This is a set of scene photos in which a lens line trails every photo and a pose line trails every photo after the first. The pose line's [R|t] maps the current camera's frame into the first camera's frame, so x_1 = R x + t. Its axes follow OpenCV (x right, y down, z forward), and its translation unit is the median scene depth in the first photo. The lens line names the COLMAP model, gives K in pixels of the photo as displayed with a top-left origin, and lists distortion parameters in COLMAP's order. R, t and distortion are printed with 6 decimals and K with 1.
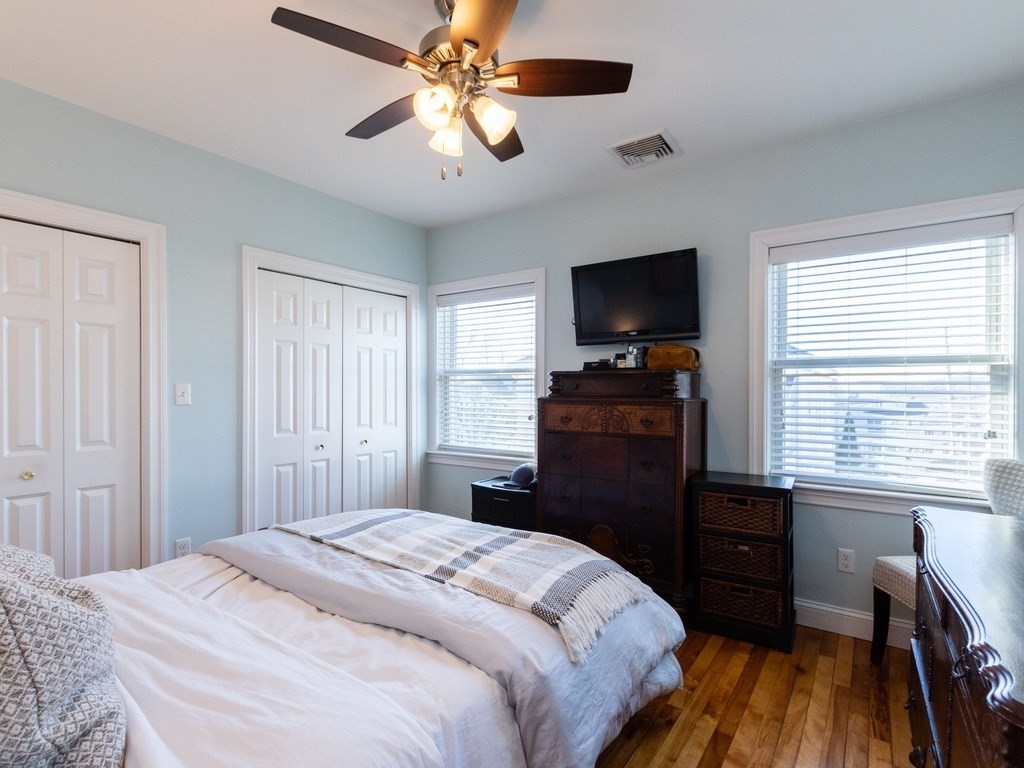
lens RADIAL K [[502.3, 0, 509.5], [0, 502.3, 394.4], [0, 0, 1]] dist [-0.000905, -0.001018]
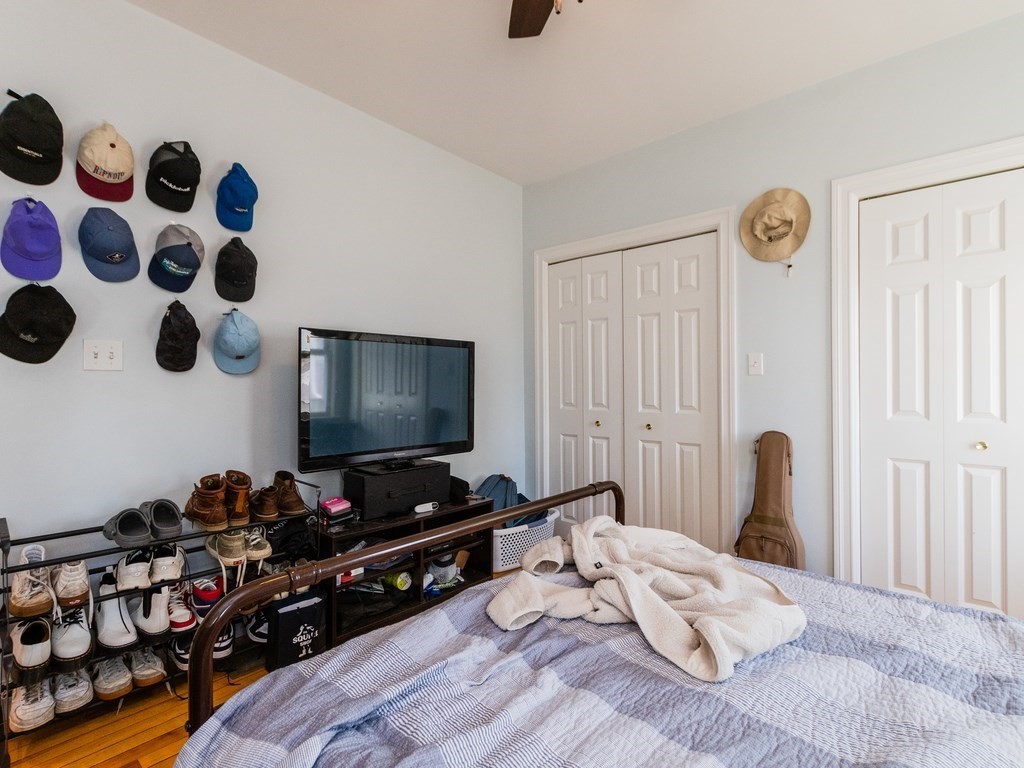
lens RADIAL K [[502.3, 0, 509.5], [0, 502.3, 394.4], [0, 0, 1]] dist [-0.000905, -0.001018]
pose [[-0.110141, 0.044130, -0.992936, 0.426681], [0.020332, 0.998905, 0.042140, 0.004156], [0.993708, -0.015547, -0.110918, 0.695204]]
